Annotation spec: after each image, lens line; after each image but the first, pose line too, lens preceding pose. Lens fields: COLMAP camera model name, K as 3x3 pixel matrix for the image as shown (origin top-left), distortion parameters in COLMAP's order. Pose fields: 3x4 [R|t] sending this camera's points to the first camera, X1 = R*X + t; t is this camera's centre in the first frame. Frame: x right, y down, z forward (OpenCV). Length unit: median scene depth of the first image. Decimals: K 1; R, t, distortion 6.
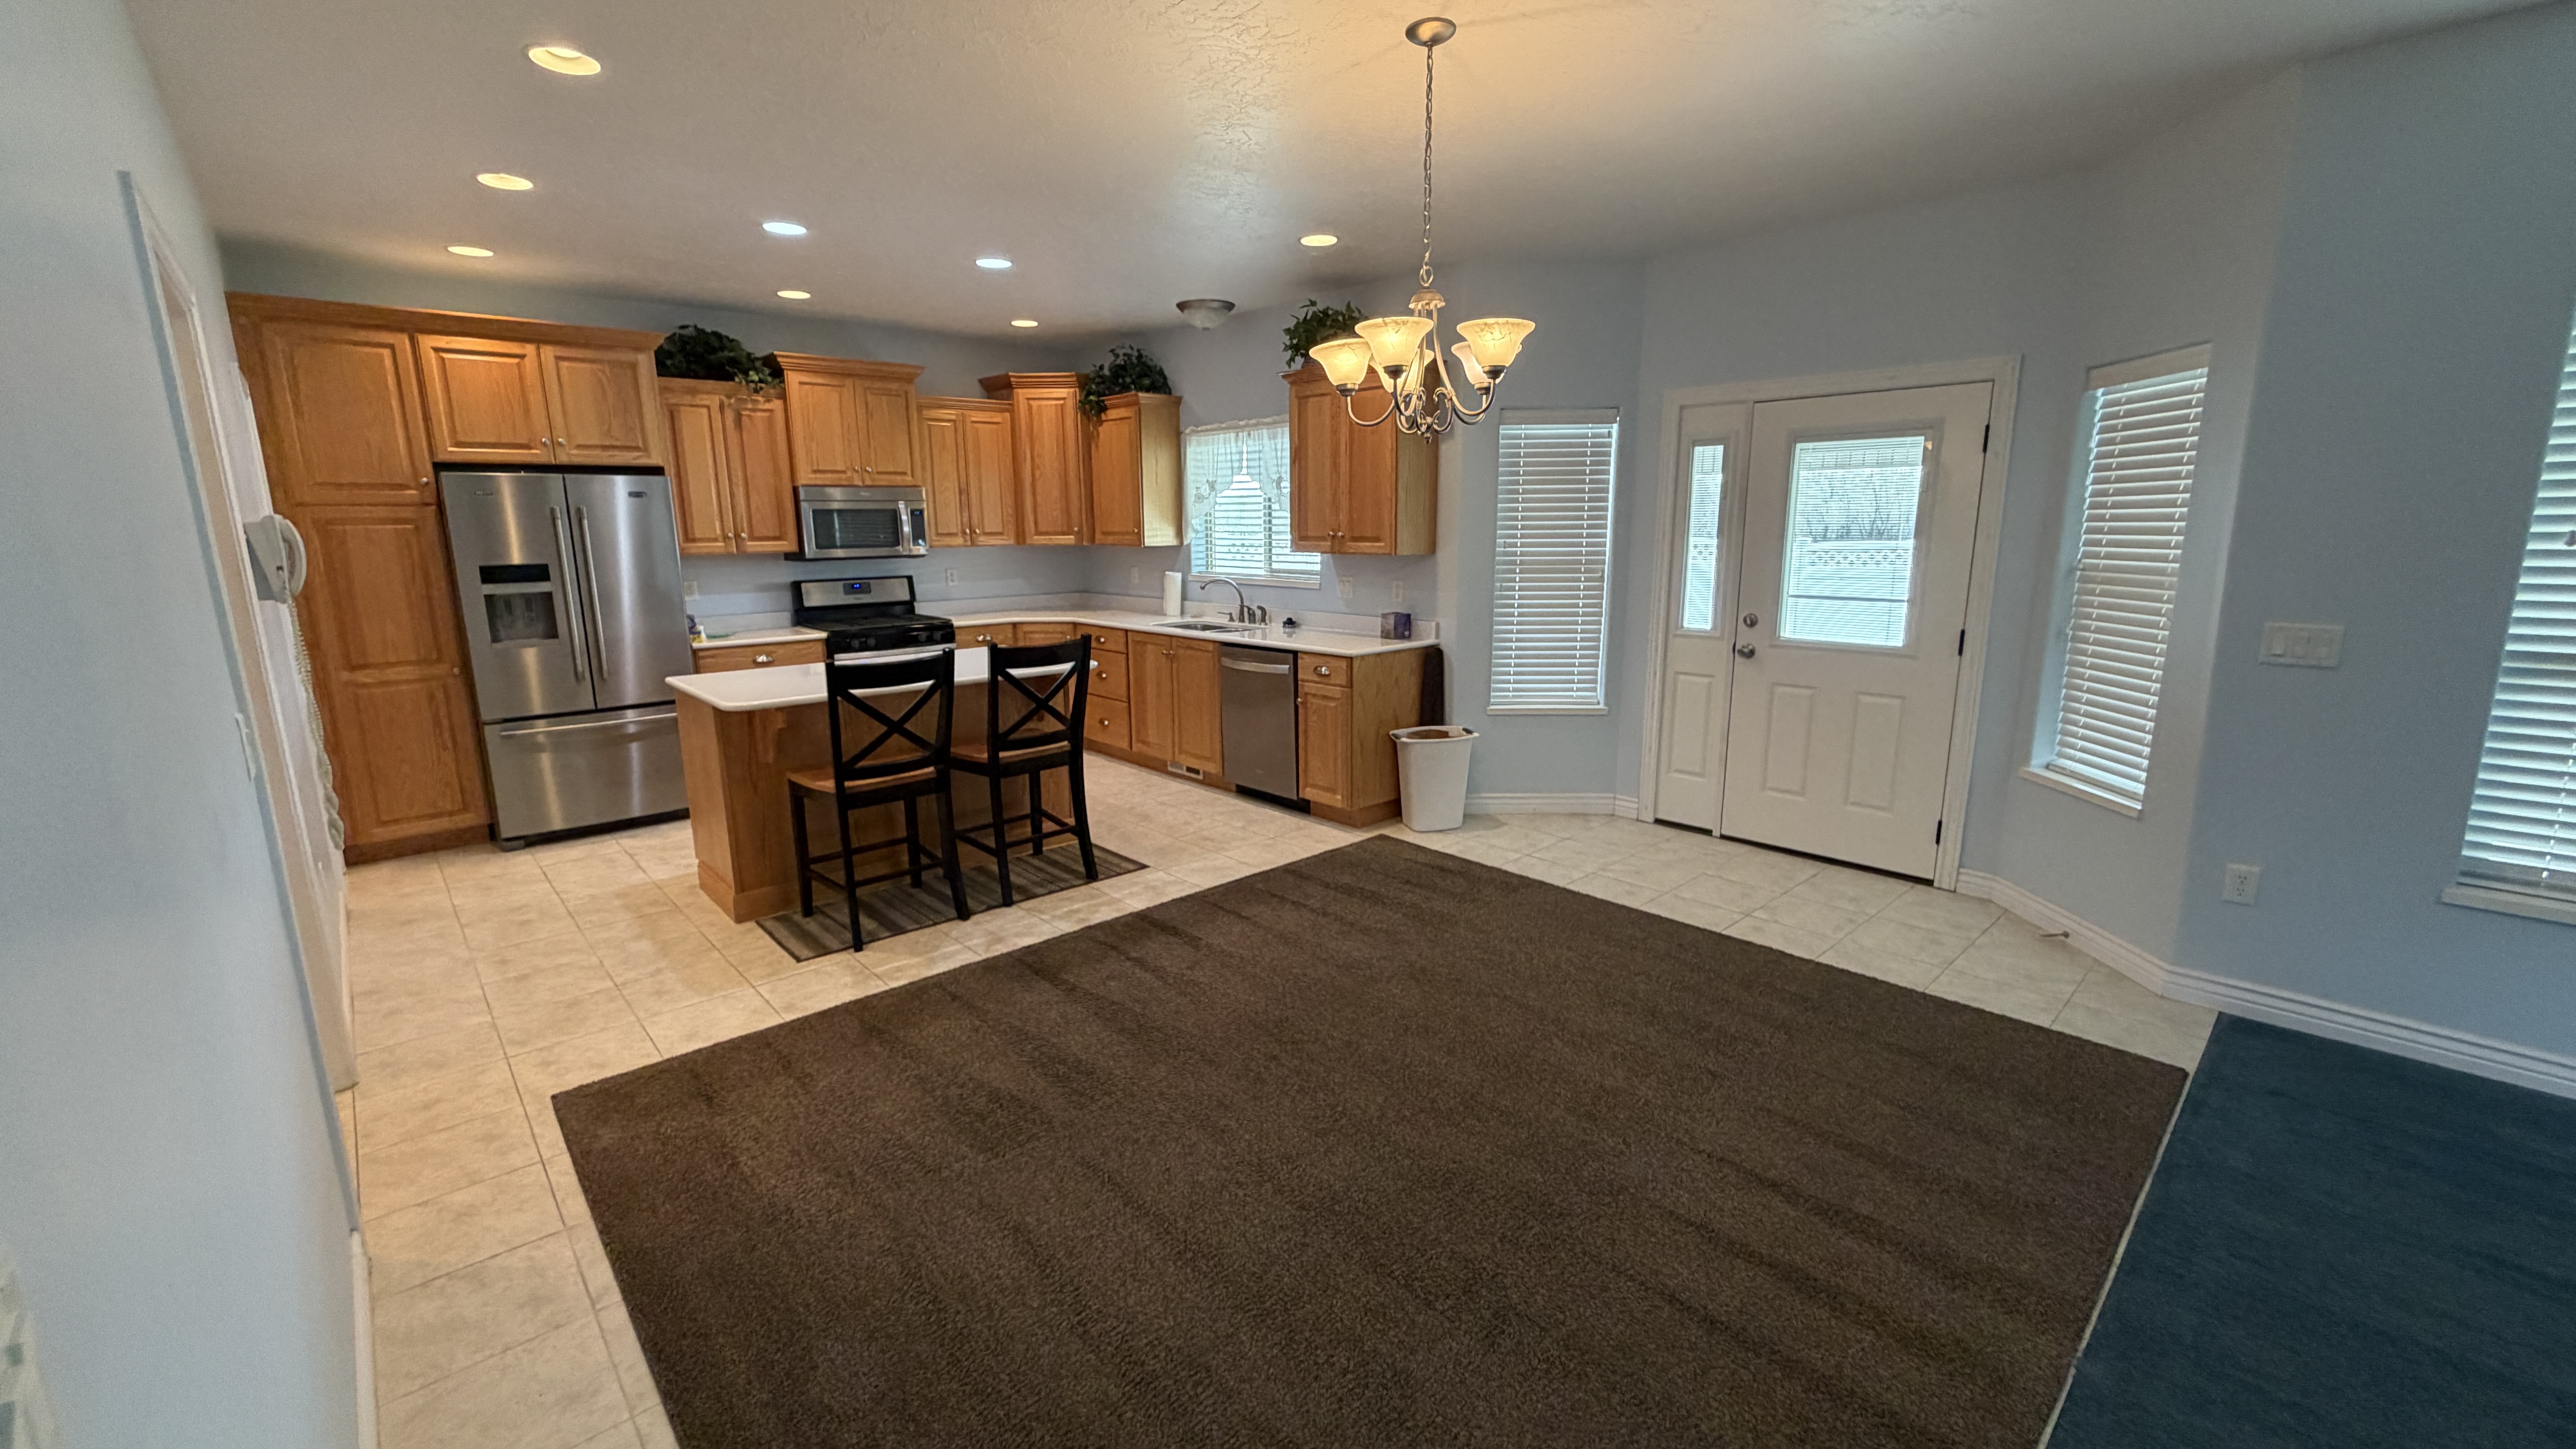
lens RADIAL K [[1028.1, 0, 1289.5], [0, 1028.1, 724.9], [0, 0, 1]] dist [-0.002786, 0.001247]
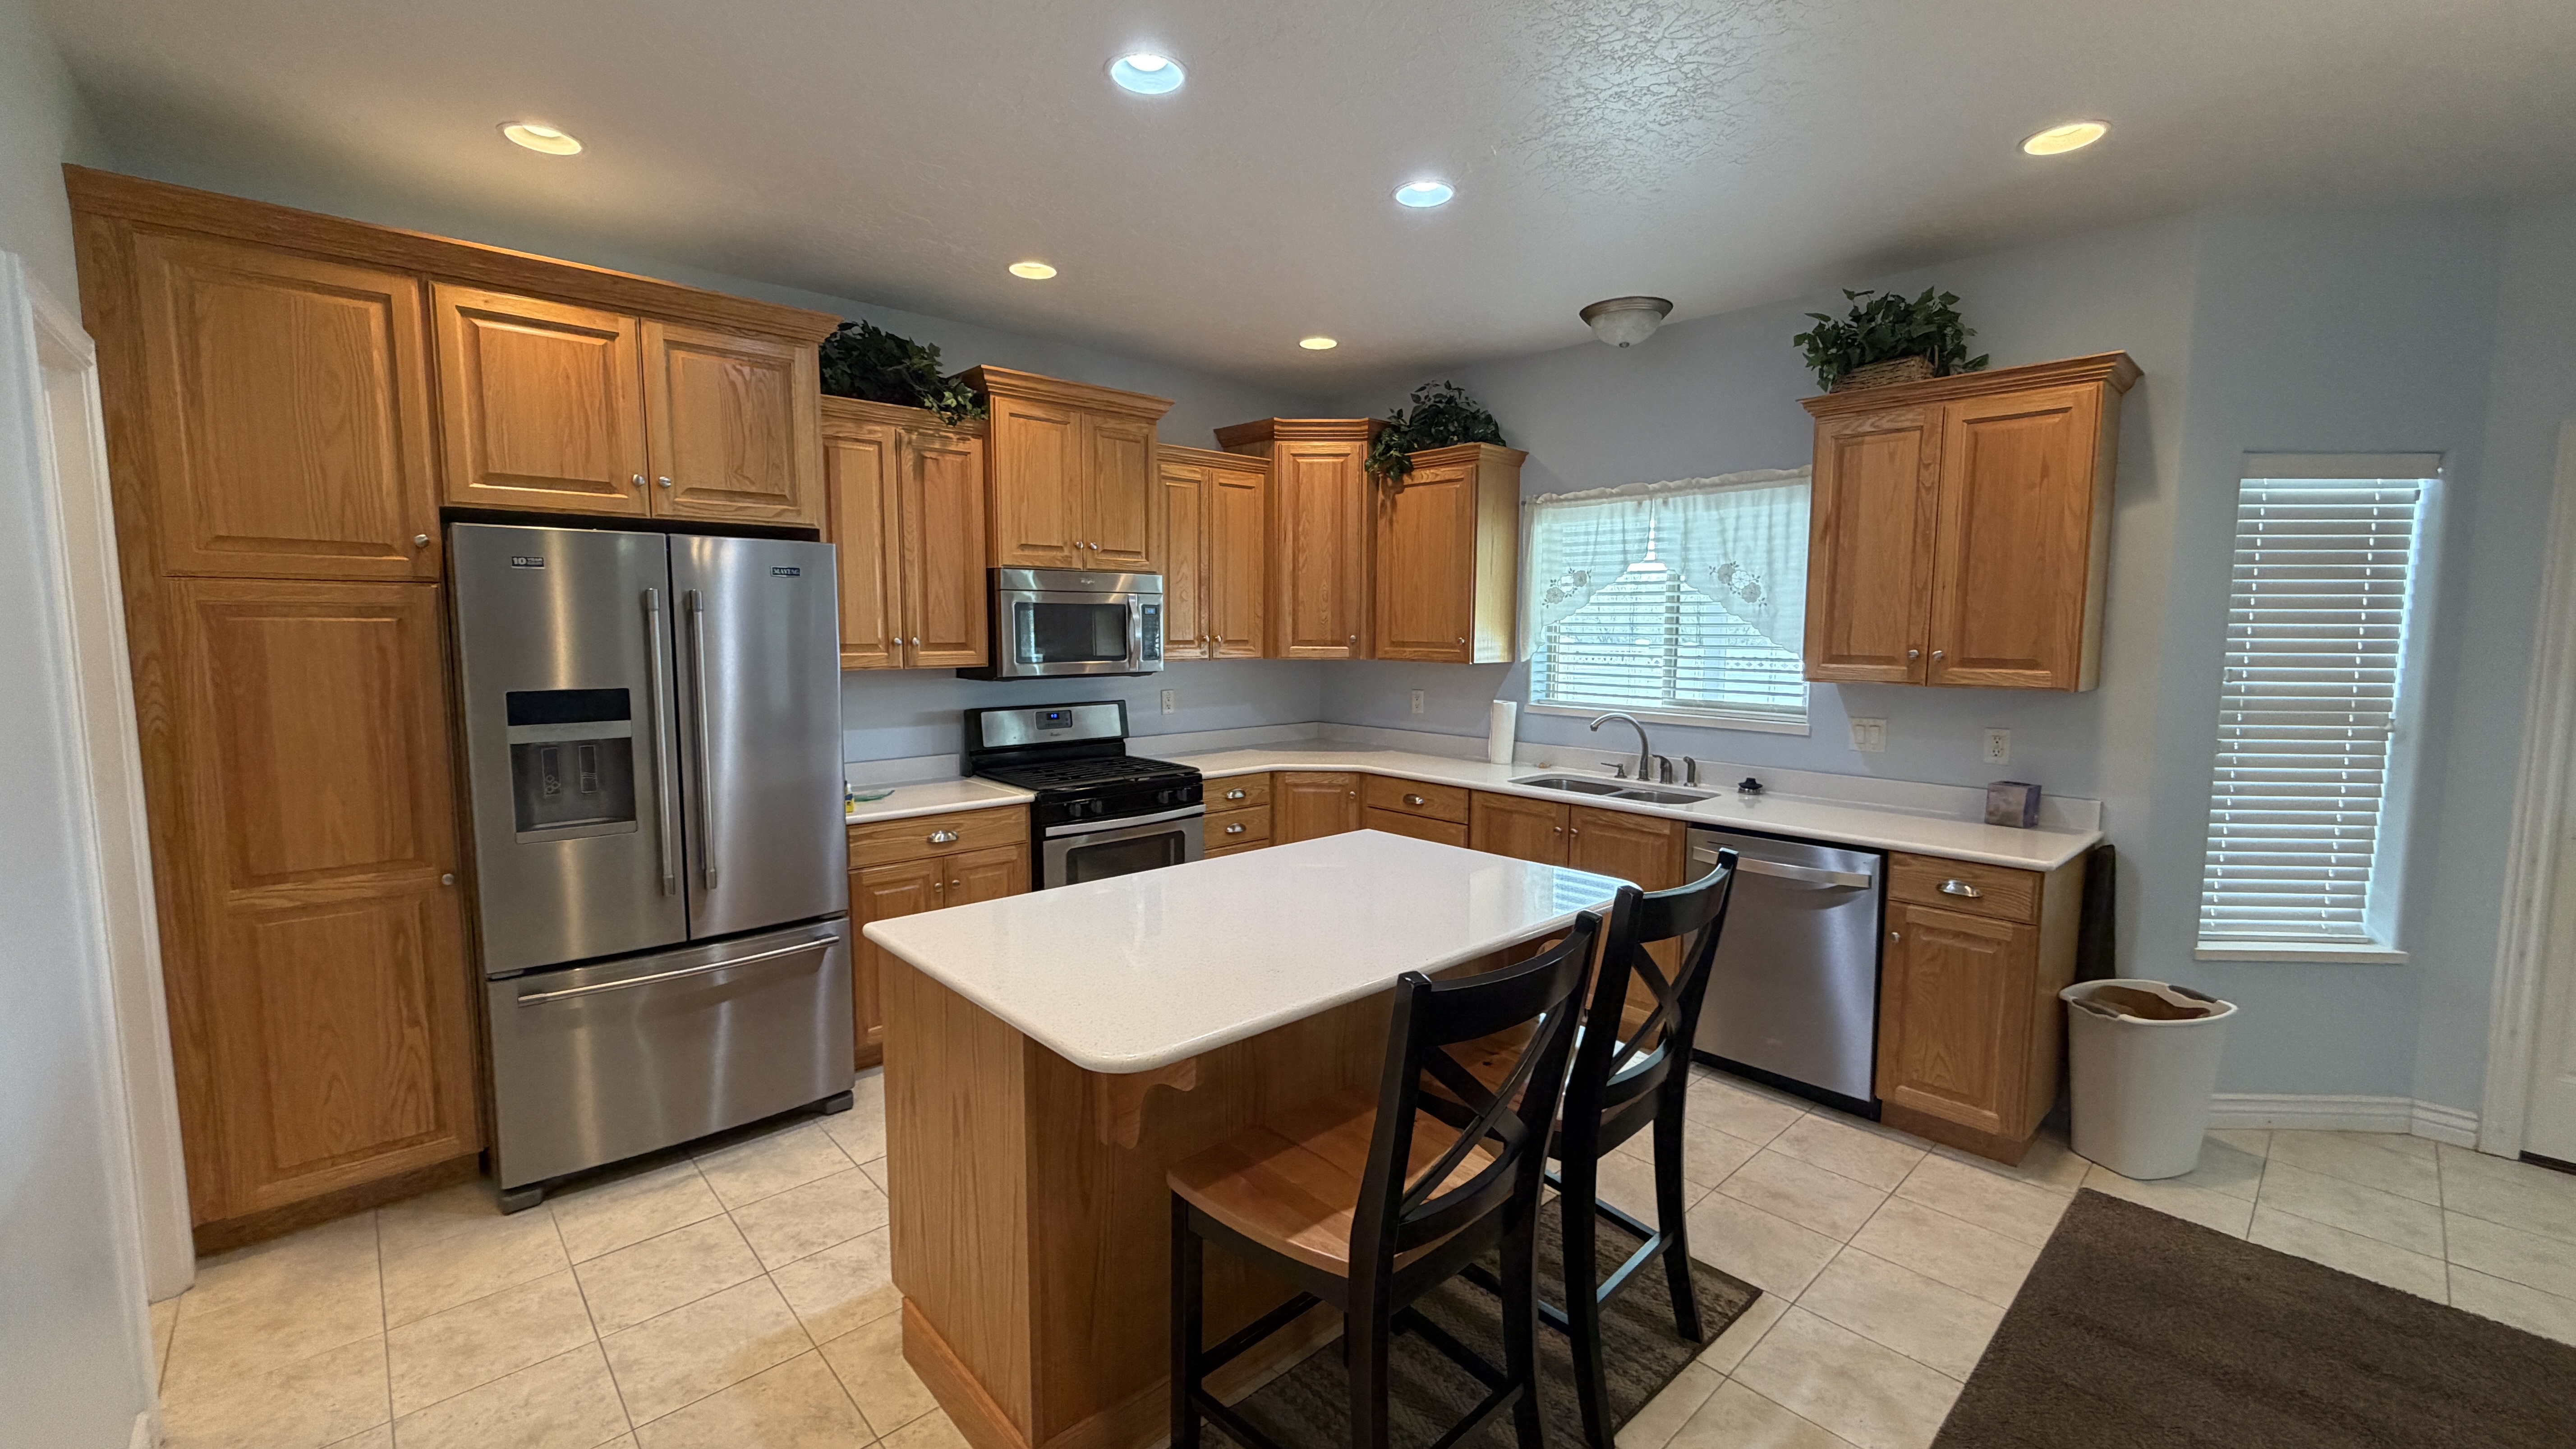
lens RADIAL K [[1028.1, 0, 1288.4], [0, 1028.1, 724.8], [0, 0, 1]] dist [-0.002786, 0.001247]
pose [[0.999906, 0.013353, 0.003066, -0.332806], [-0.012976, 0.994823, -0.100791, -0.078385], [-0.004396, 0.100741, 0.994903, 0.404996]]
